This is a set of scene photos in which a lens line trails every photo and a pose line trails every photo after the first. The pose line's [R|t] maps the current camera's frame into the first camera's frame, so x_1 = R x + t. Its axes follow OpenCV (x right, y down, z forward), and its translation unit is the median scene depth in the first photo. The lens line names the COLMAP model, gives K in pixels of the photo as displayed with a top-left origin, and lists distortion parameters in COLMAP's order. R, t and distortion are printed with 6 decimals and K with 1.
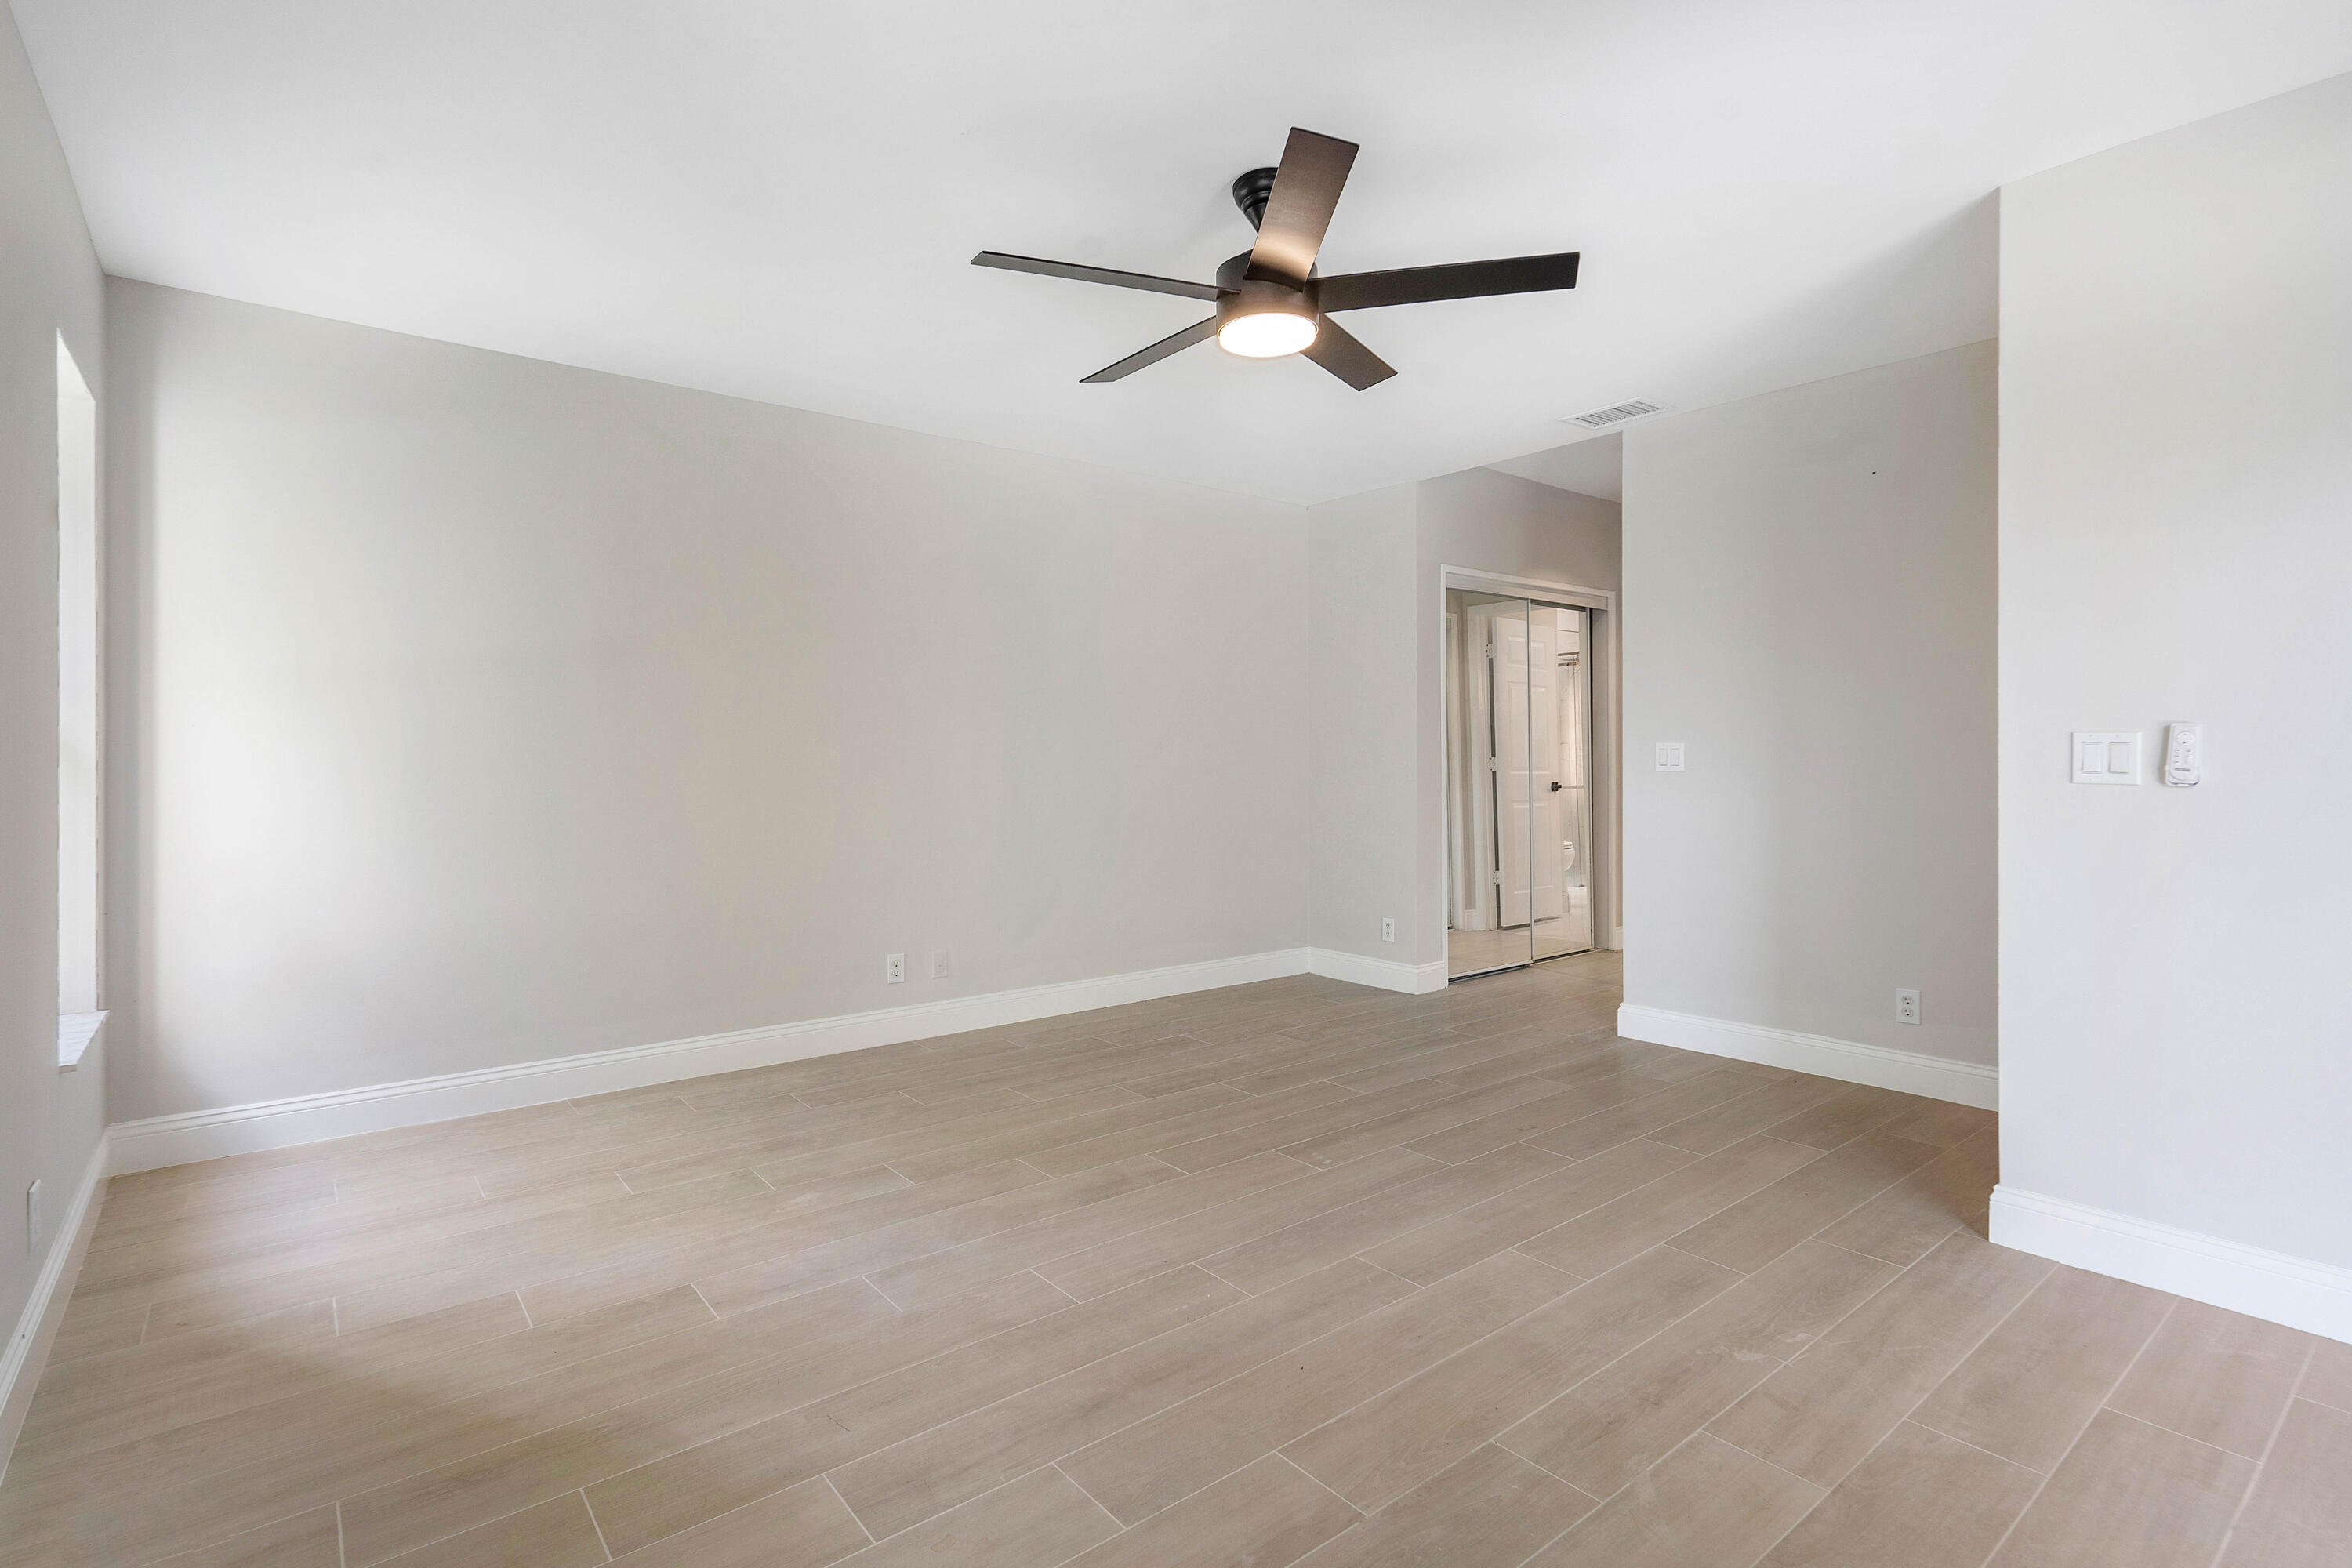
lens RADIAL K [[1148.9, 0, 1174.8], [0, 1148.9, 767.7], [0, 0, 1]] dist [0.001345, 0.001060]
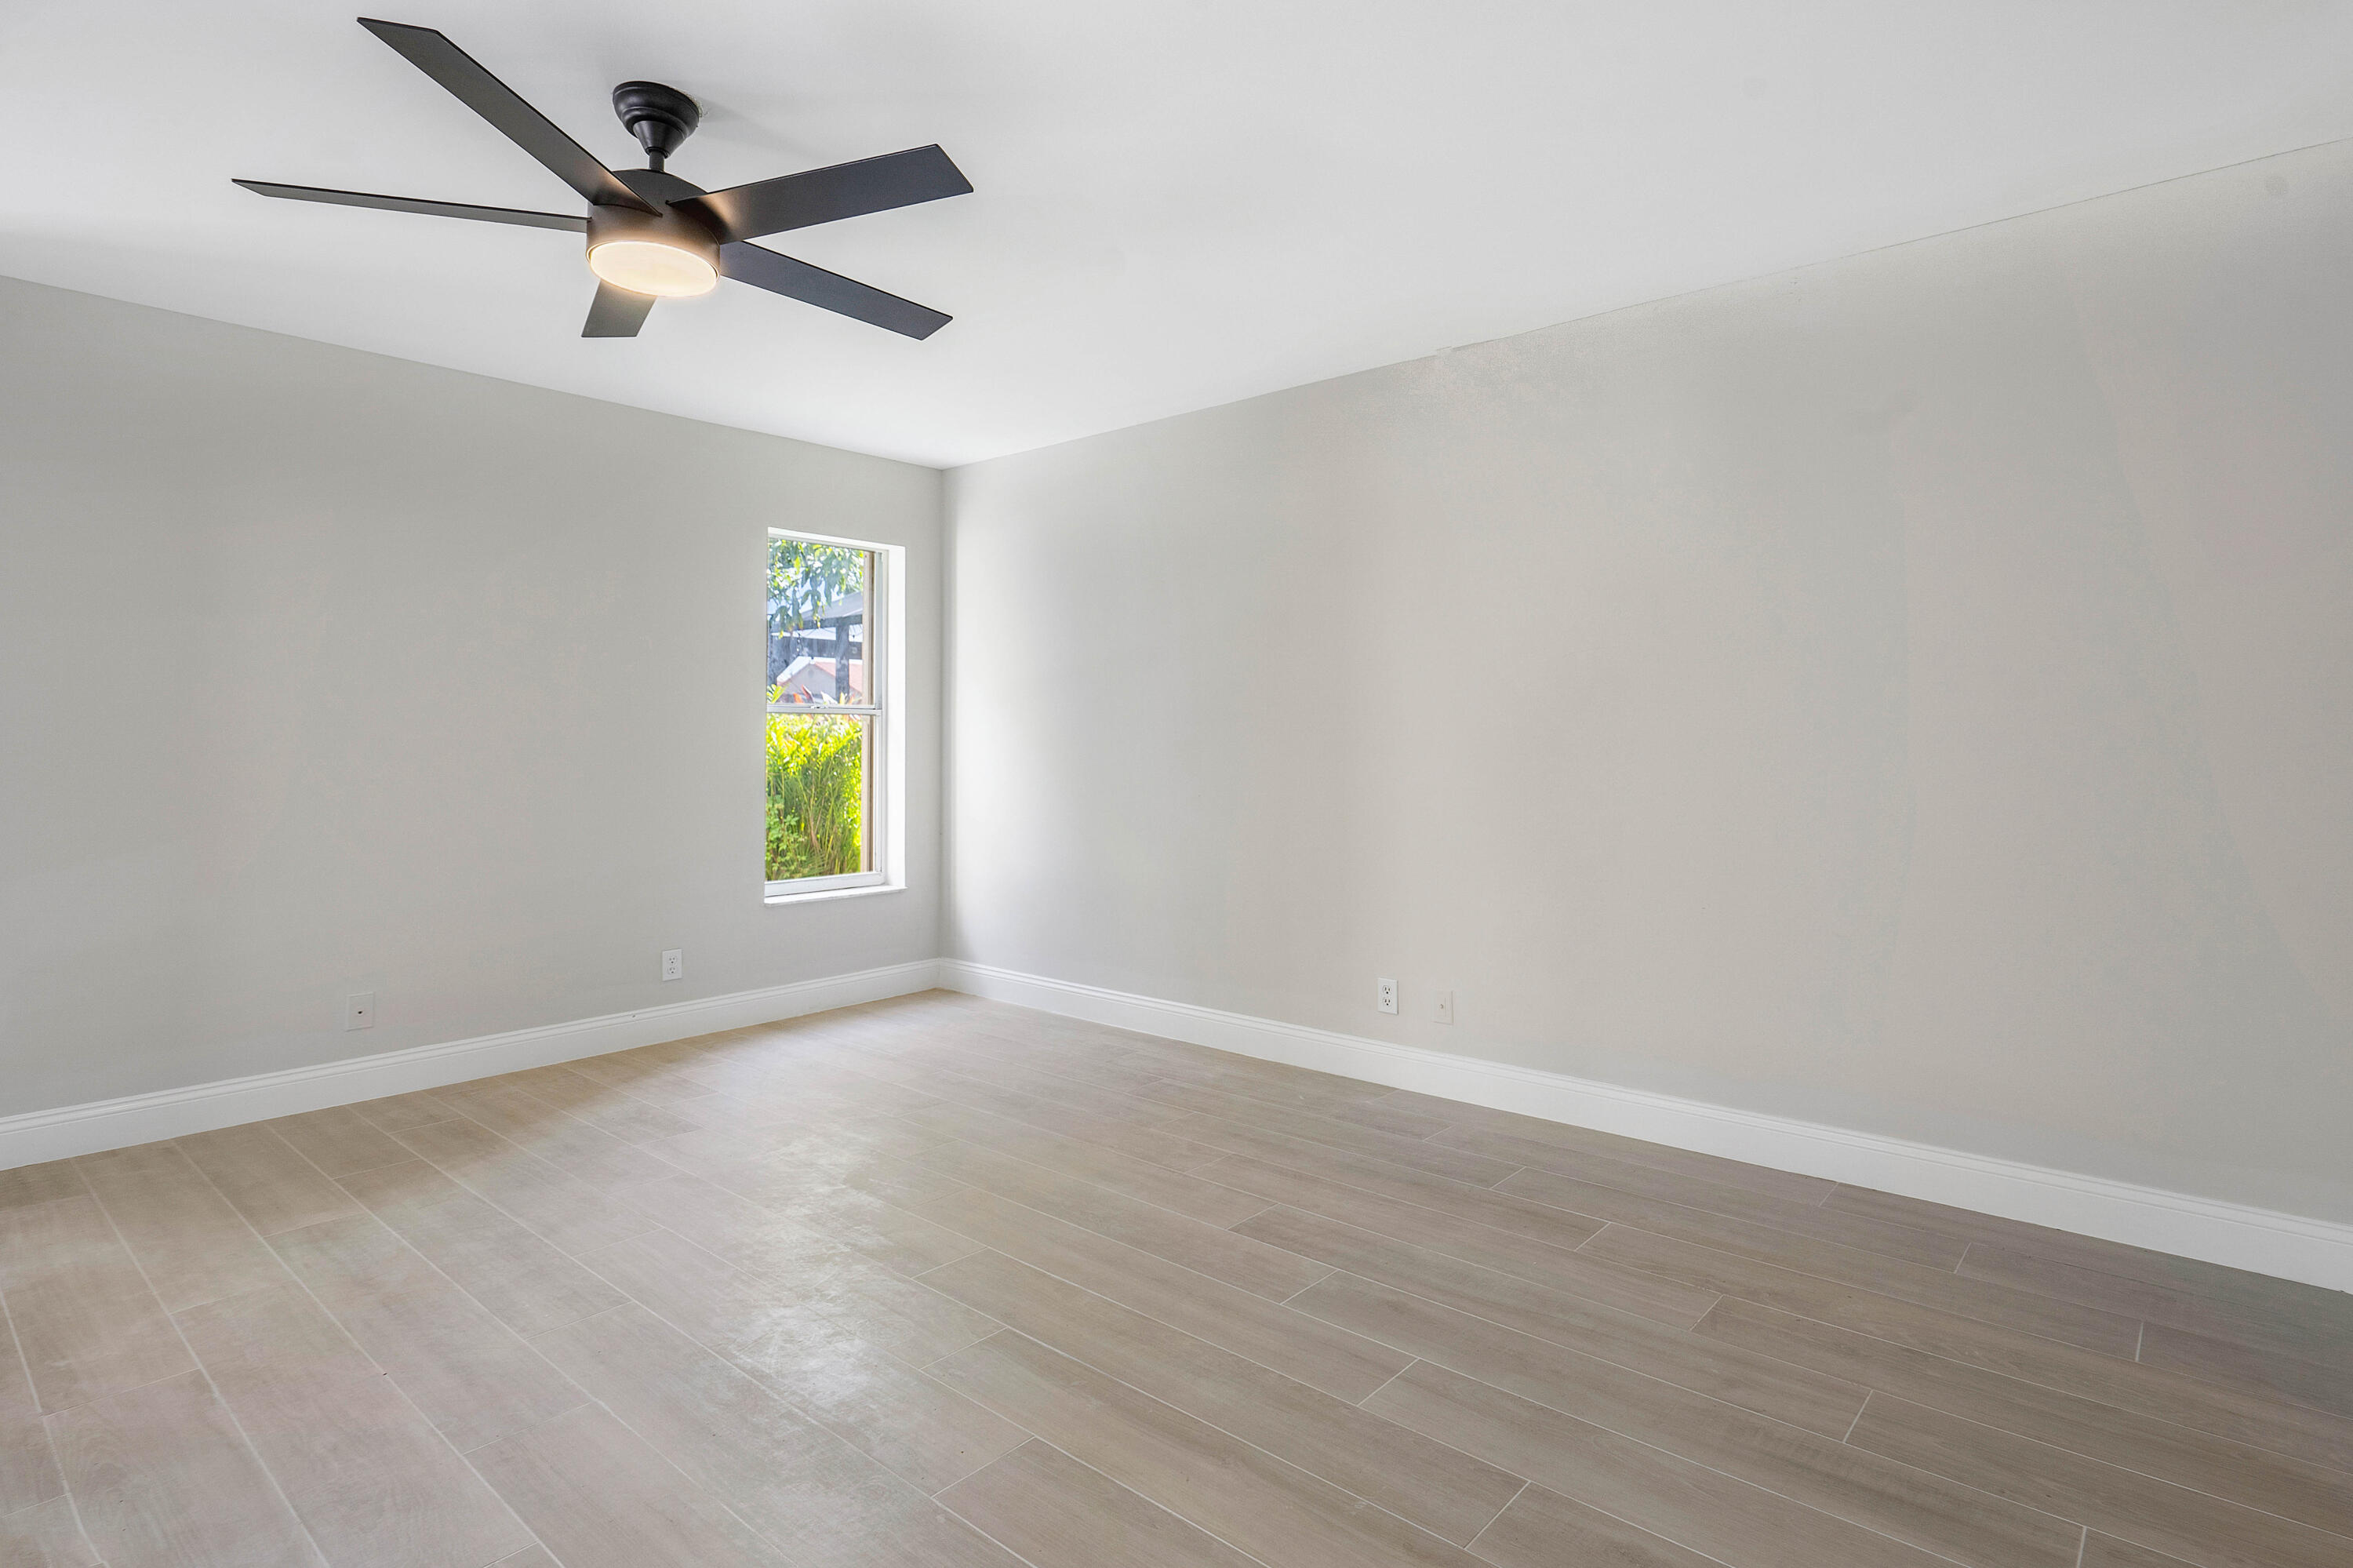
lens RADIAL K [[1149.4, 0, 1175.3], [0, 1149.4, 767.6], [0, 0, 1]] dist [0.001345, 0.001060]
pose [[0.180746, 0.020201, -0.983322, 0.780652], [-0.009695, 0.999777, 0.018757, -0.005203], [0.983482, 0.006143, 0.180902, 1.009510]]
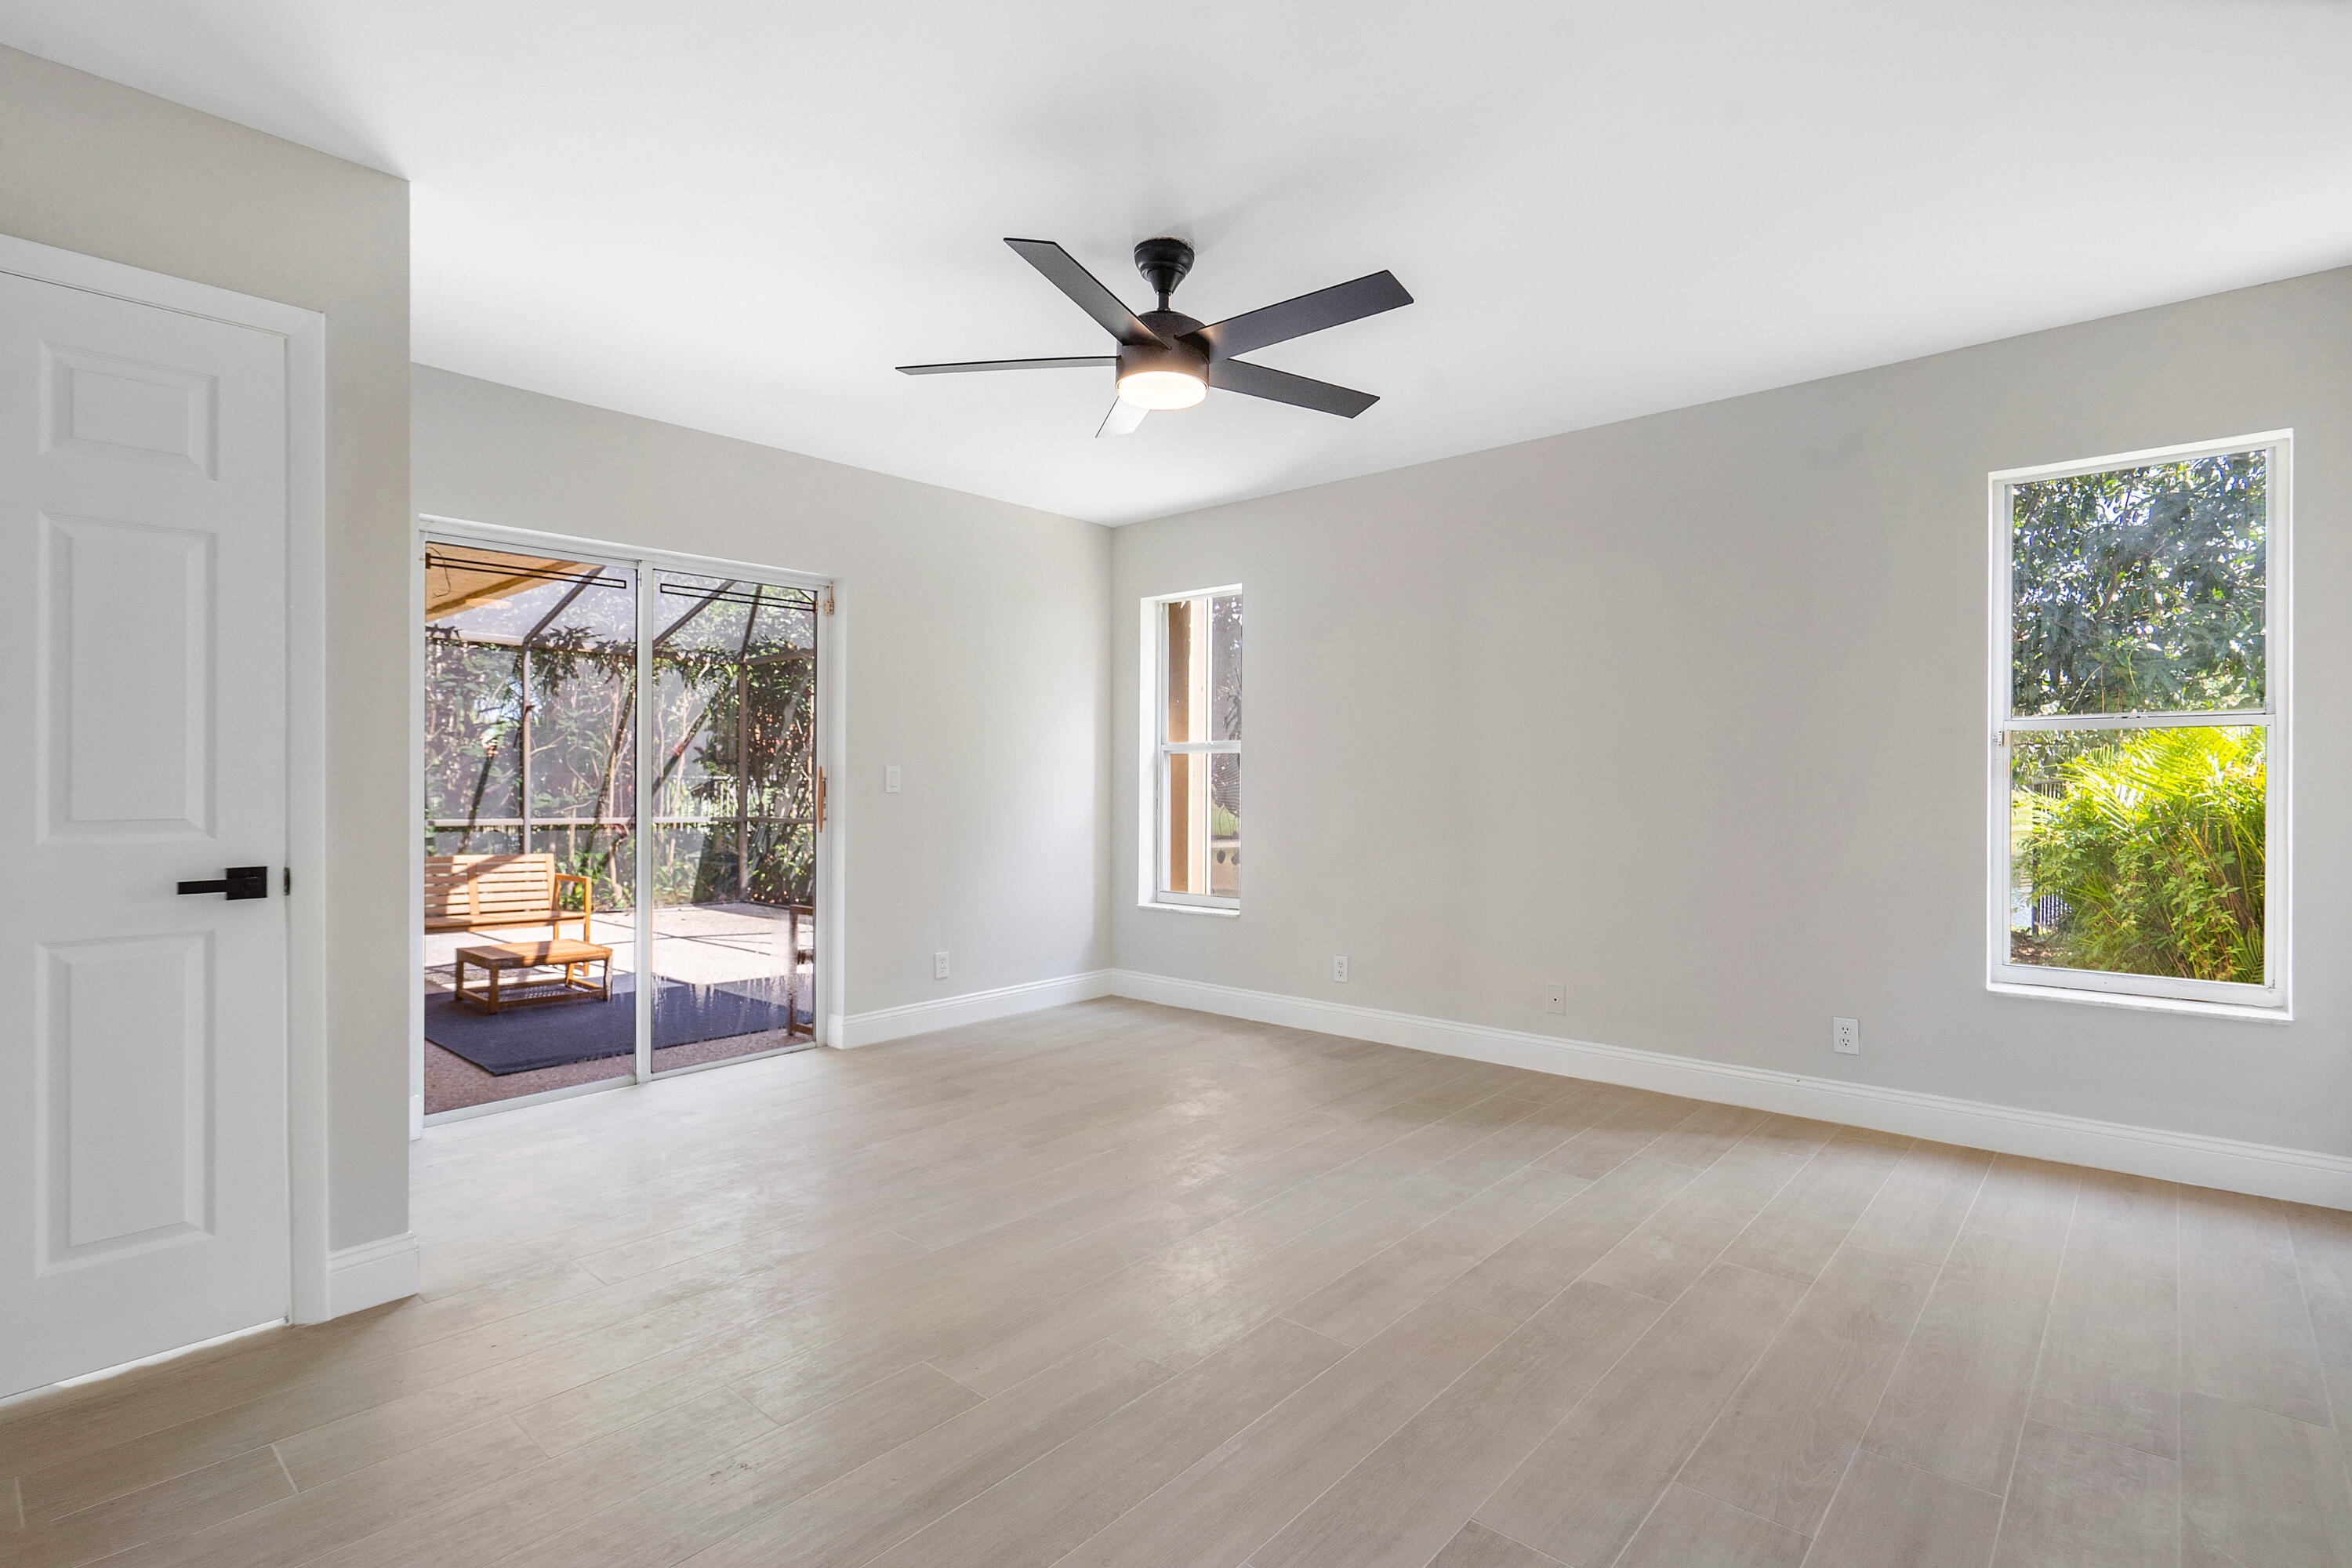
lens RADIAL K [[1148.9, 0, 1174.8], [0, 1148.9, 767.7], [0, 0, 1]] dist [0.001345, 0.001060]
pose [[-0.987176, 0.004448, -0.159576, 0.198061], [0.004911, 0.999985, -0.002508, -0.014334], [0.159562, -0.003259, -0.987183, 1.722206]]
